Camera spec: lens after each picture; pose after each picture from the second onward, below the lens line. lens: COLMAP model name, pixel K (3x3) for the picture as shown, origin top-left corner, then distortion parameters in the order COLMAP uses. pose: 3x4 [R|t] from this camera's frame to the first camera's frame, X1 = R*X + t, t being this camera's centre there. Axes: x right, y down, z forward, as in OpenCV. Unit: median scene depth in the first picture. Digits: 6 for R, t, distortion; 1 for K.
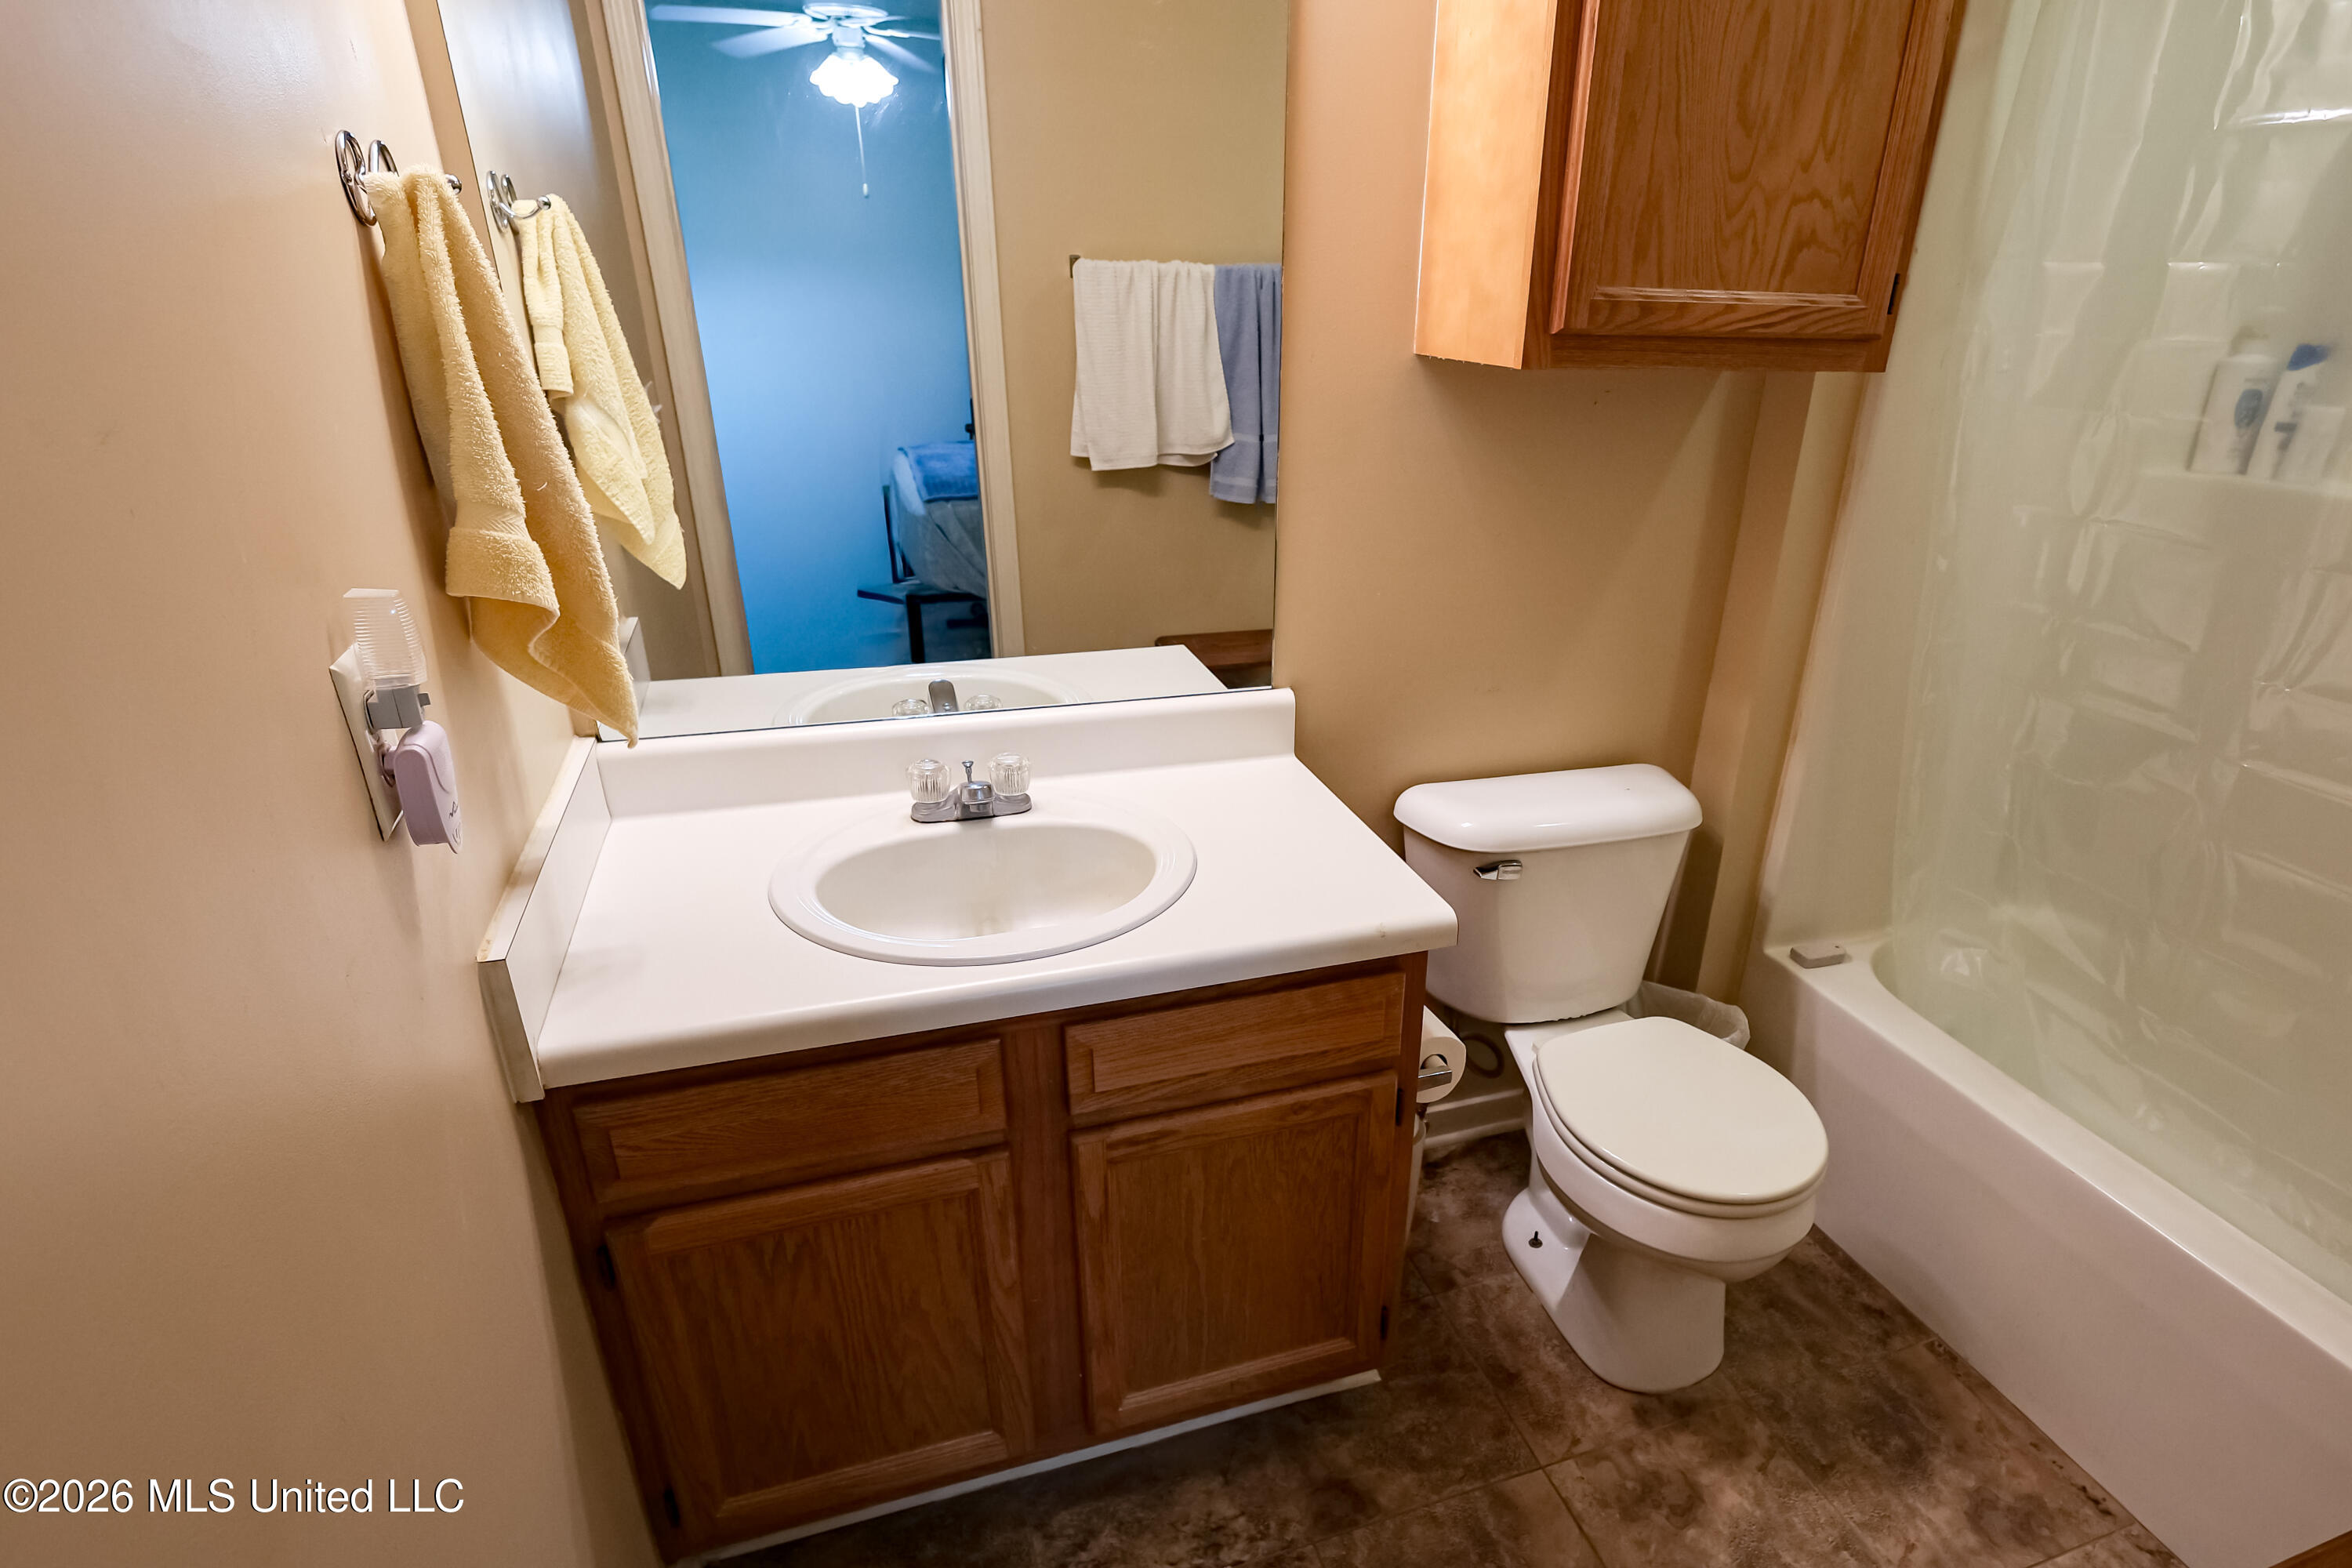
lens RADIAL K [[1176.4, 0, 1228.2], [0, 1176.4, 780.8], [0, 0, 1]] dist [0.002911, -0.001080]
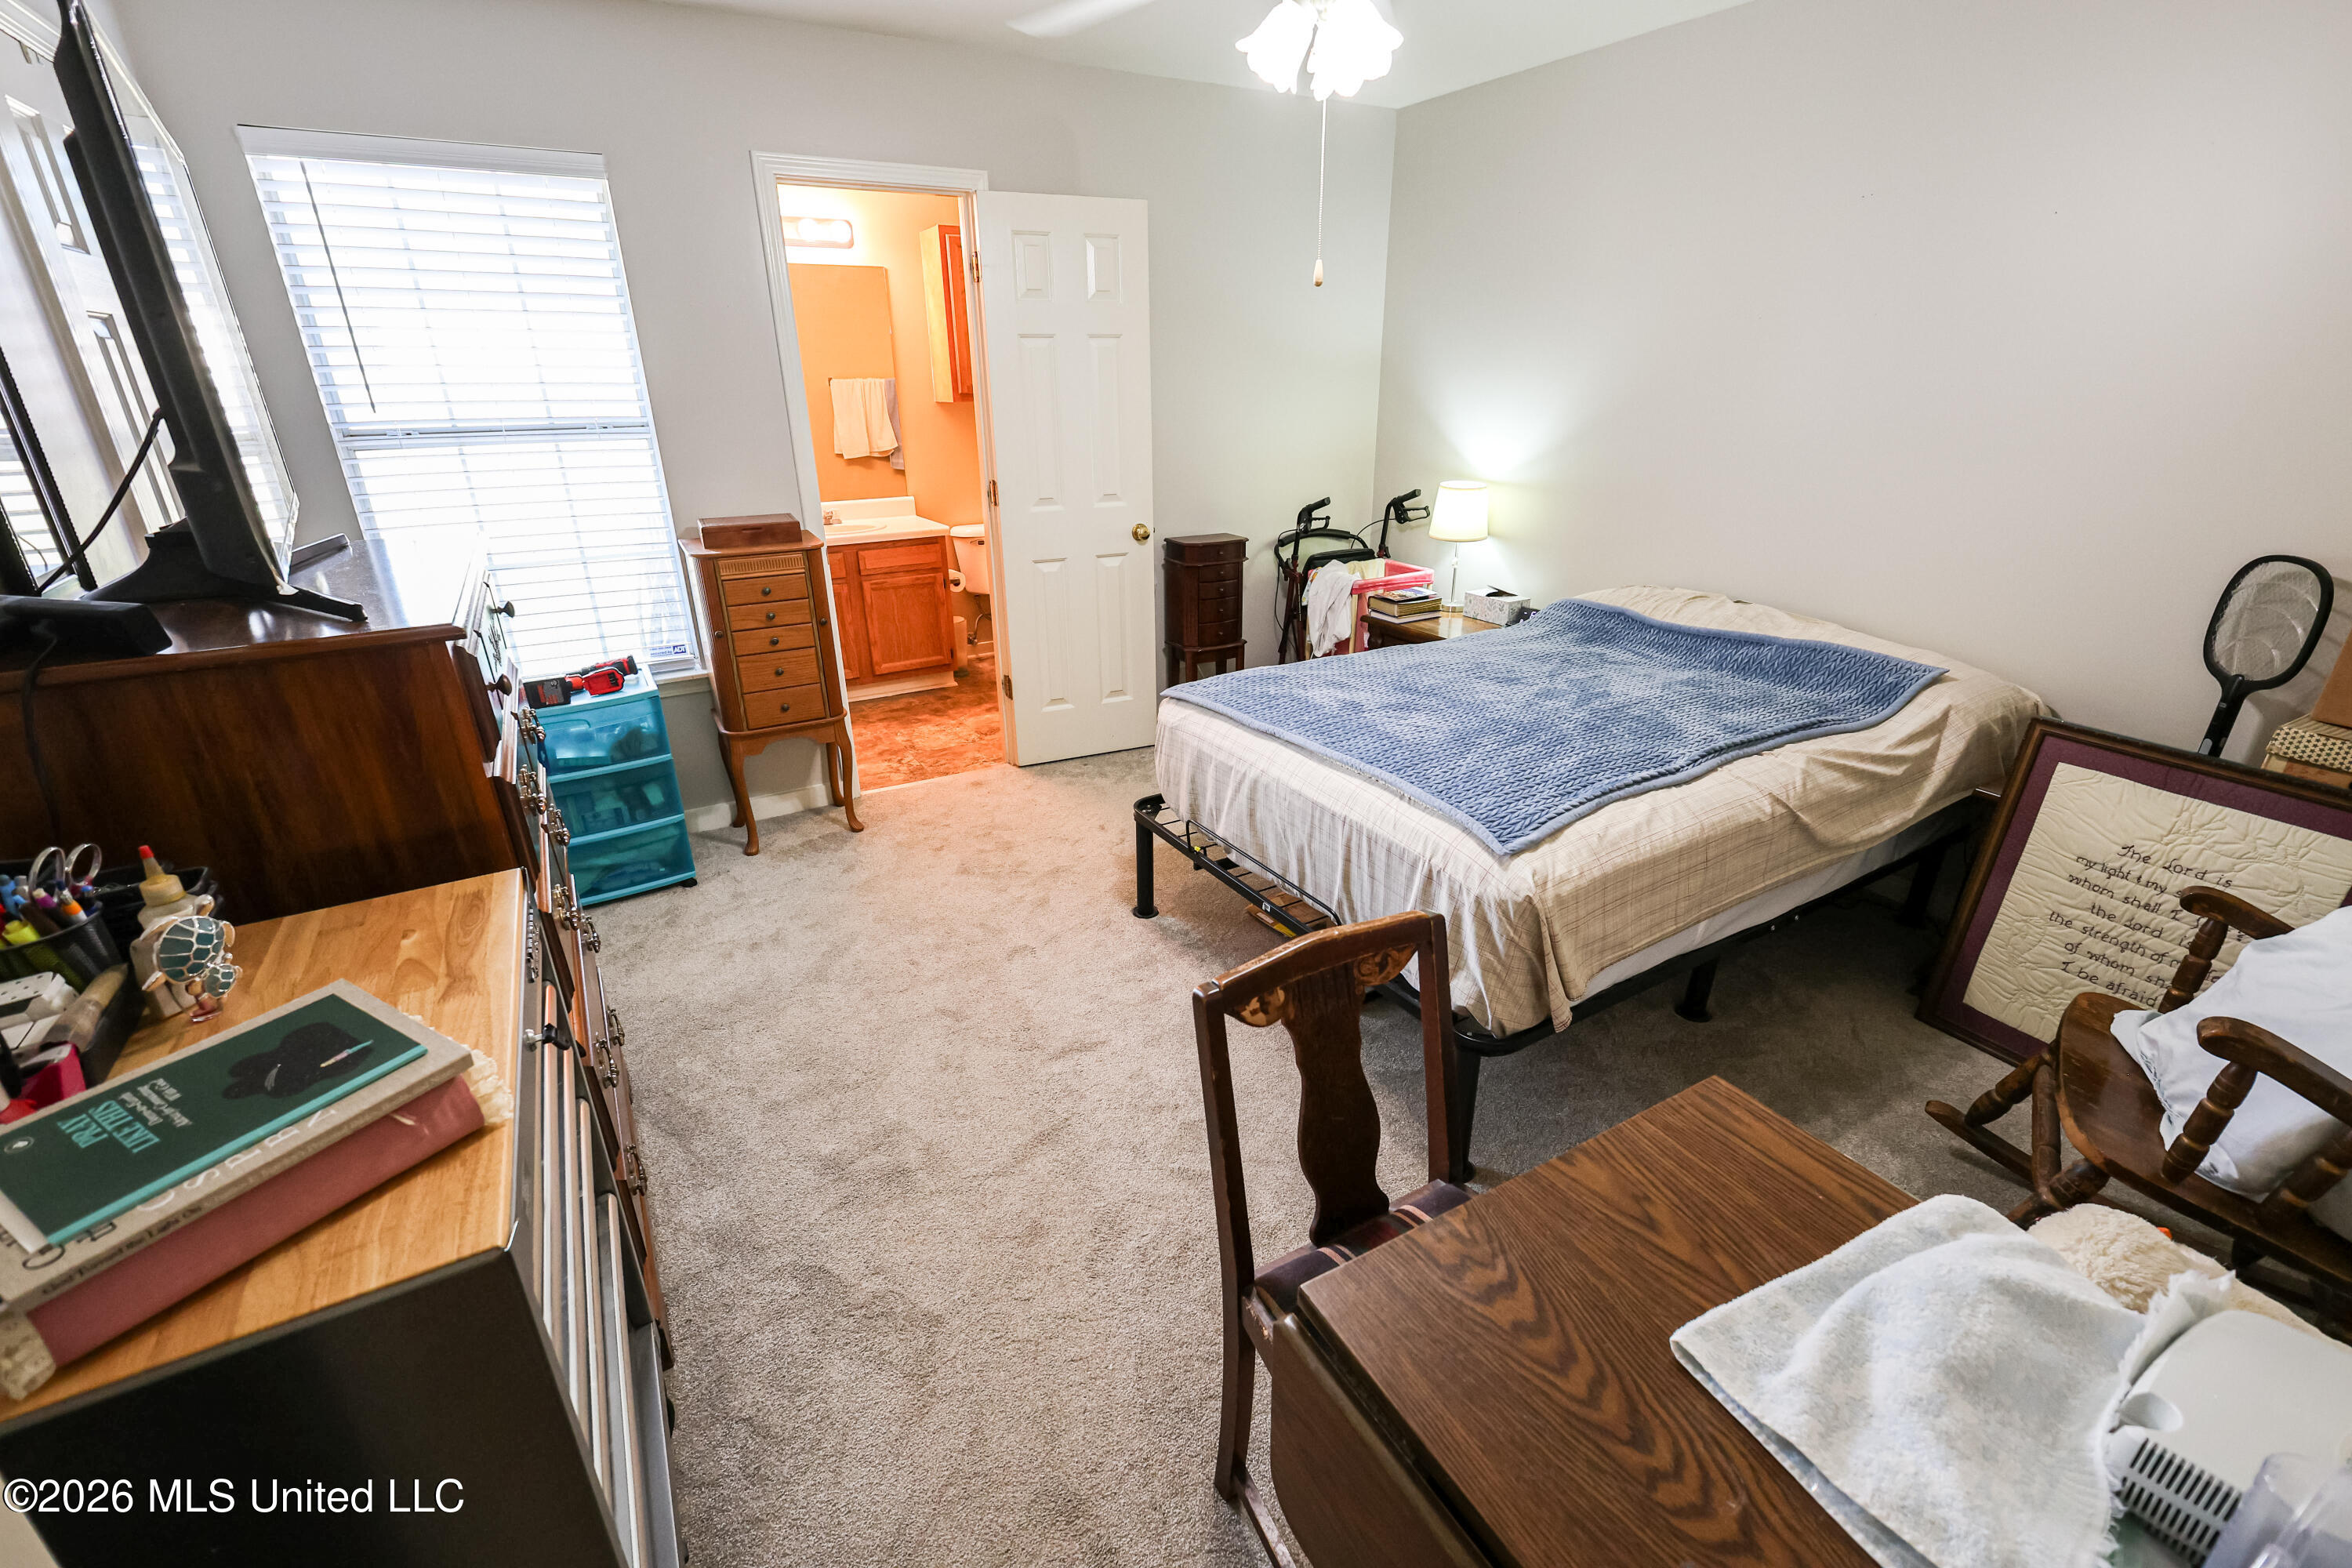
lens RADIAL K [[1036.1, 0, 1191.3], [0, 1036.1, 783.8], [0, 0, 1]] dist [0.003572, -0.000760]
pose [[0.972466, -0.100177, 0.210413, 0.162266], [0.107602, 0.993902, -0.024113, 1.220841], [-0.206714, 0.046090, 0.977315, -2.836483]]
